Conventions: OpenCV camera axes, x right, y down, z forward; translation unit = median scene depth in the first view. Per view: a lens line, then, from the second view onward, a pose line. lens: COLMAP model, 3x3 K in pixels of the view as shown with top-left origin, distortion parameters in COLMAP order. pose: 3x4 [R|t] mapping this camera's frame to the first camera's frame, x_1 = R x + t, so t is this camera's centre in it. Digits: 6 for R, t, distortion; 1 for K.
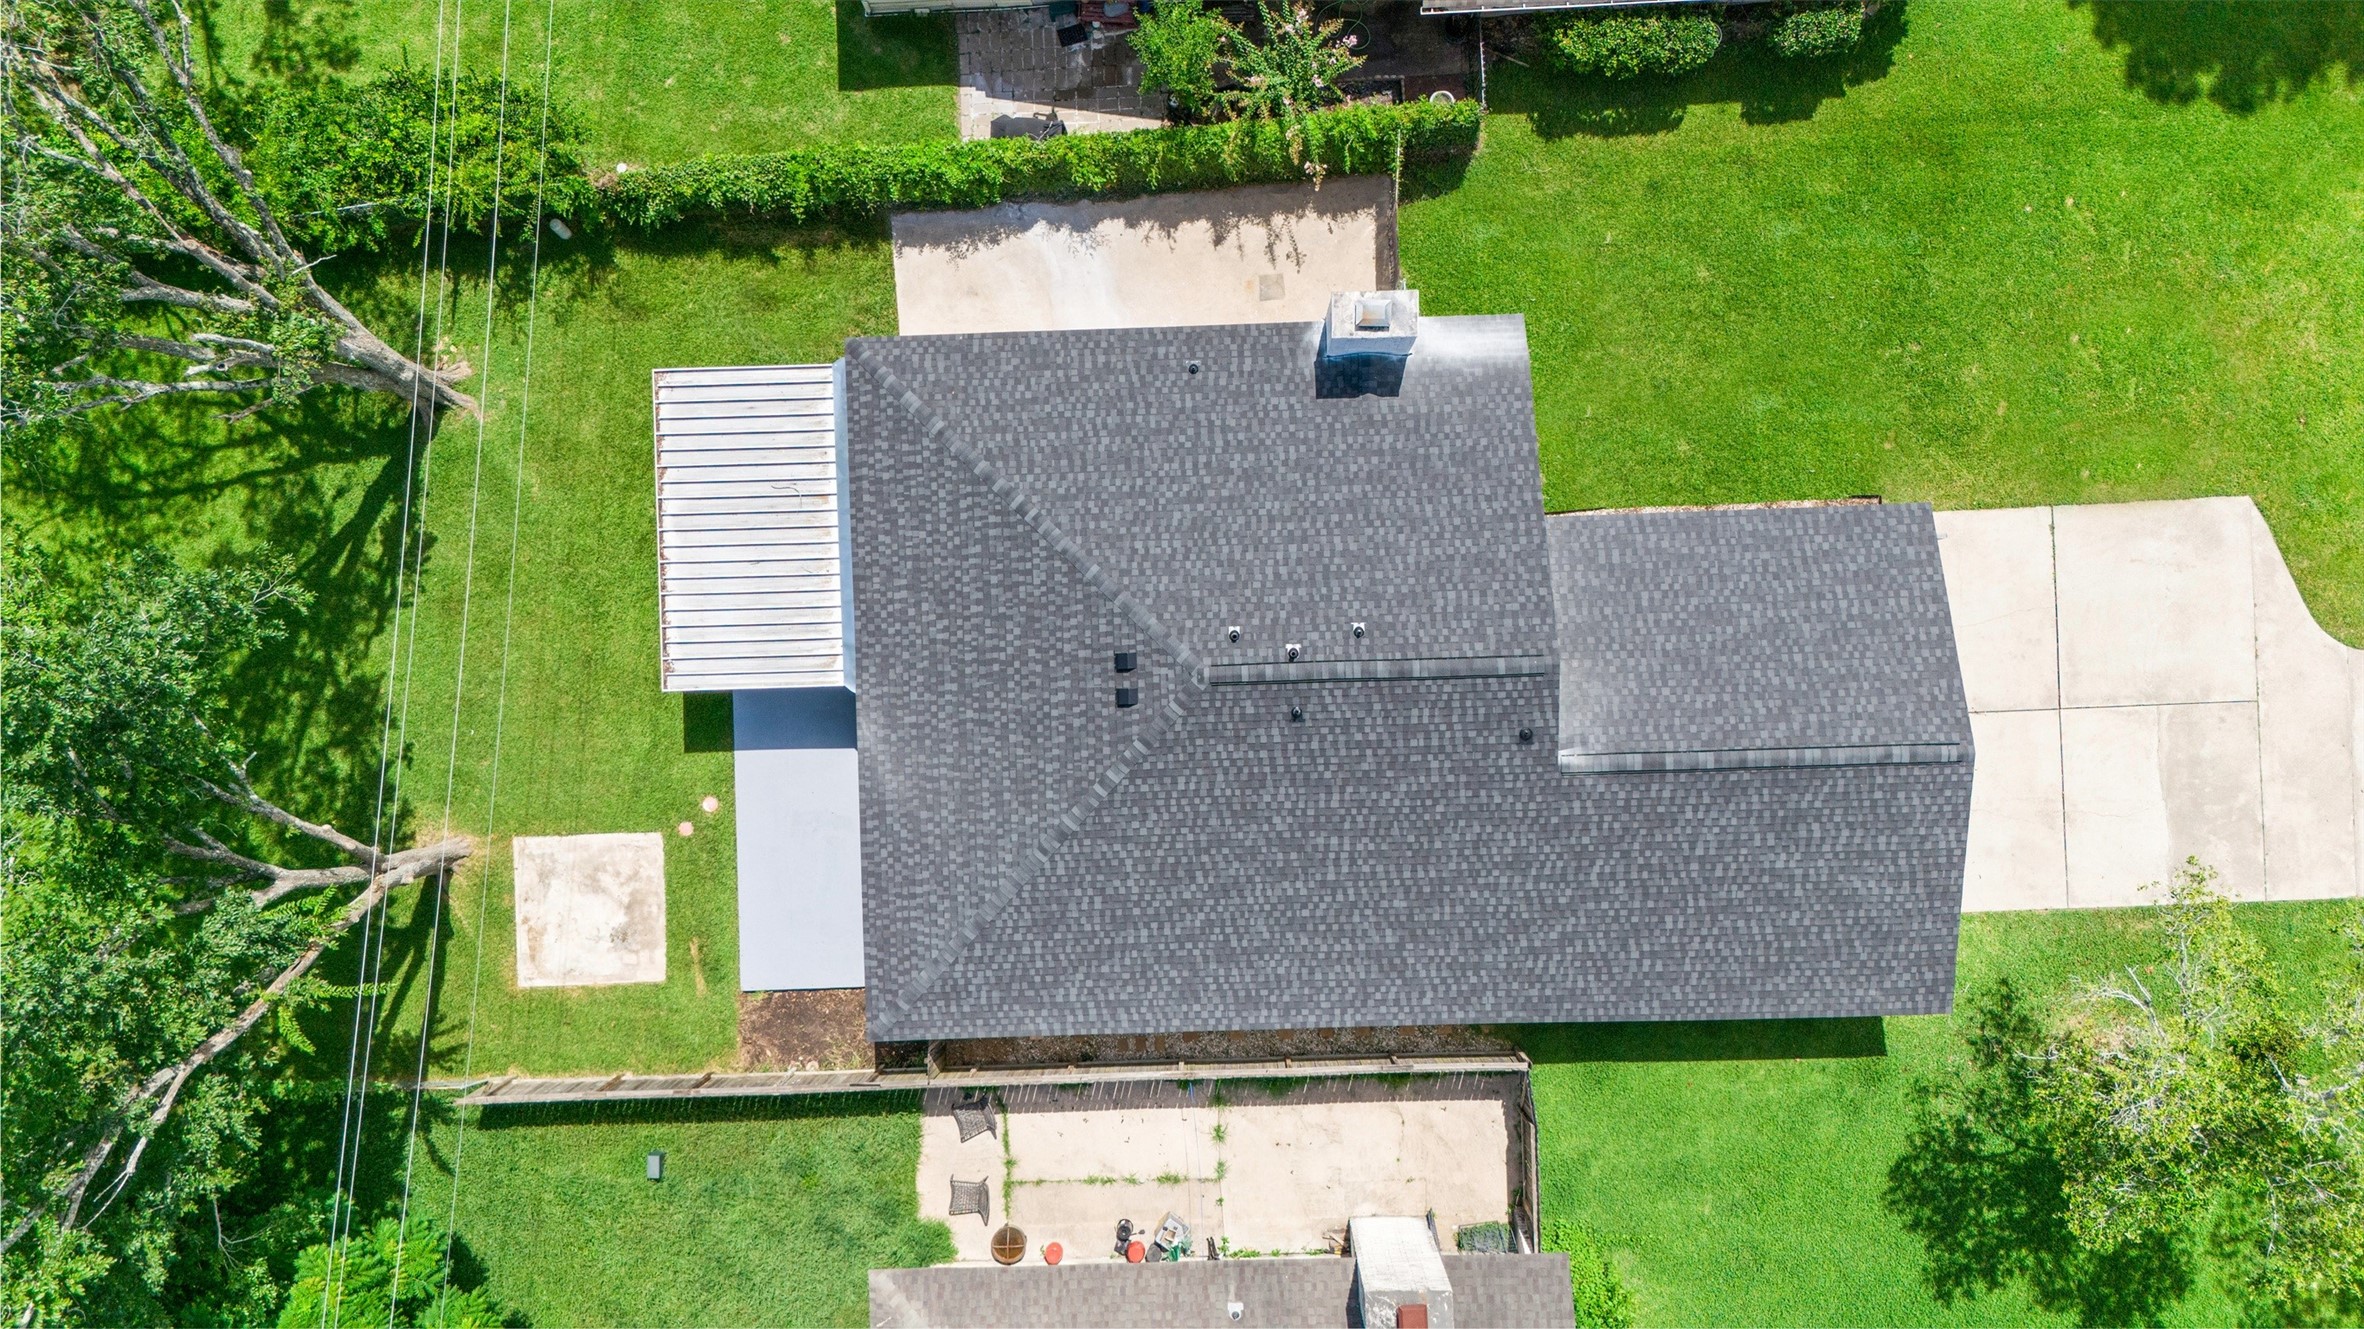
lens RADIAL K [[1733.9, 0, 1200.2], [0, 1733.9, 678.6], [0, 0, 1]] dist [0.094748, -0.111766]
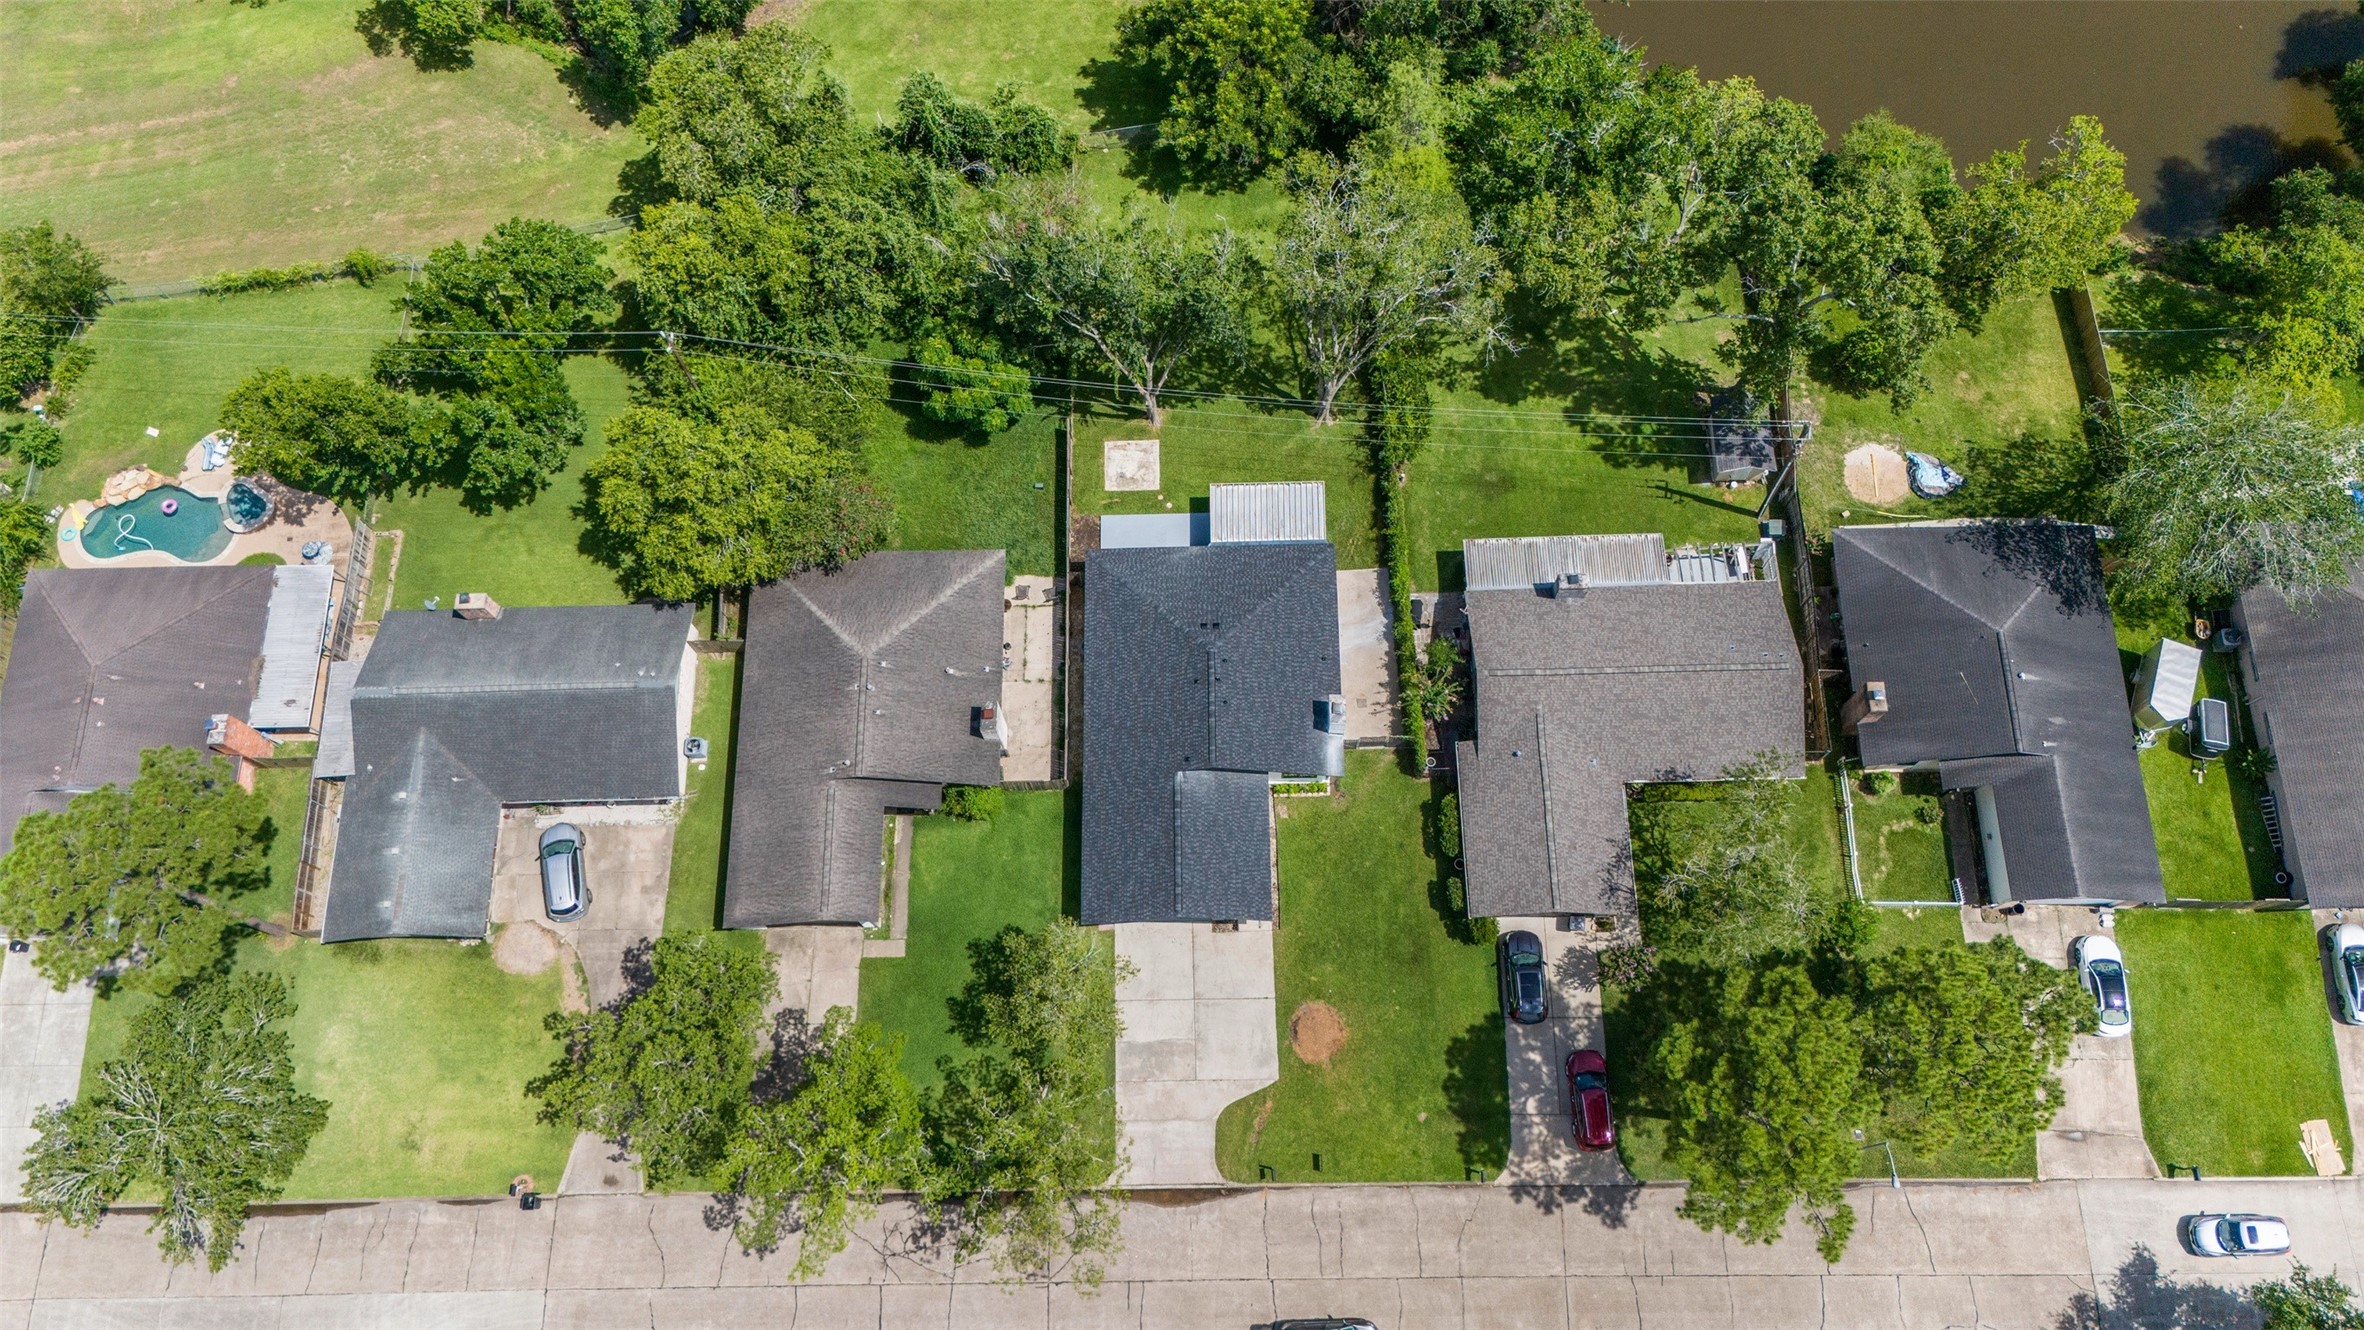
lens RADIAL K [[1733.9, 0, 1200.2], [0, 1733.9, 679.1], [0, 0, 1]] dist [0.094748, -0.111766]
pose [[-0.019457, 0.954684, -0.296986, 0.786538], [-0.999502, -0.011191, 0.029508, -0.057311], [0.024847, 0.297412, 0.954426, -1.507937]]
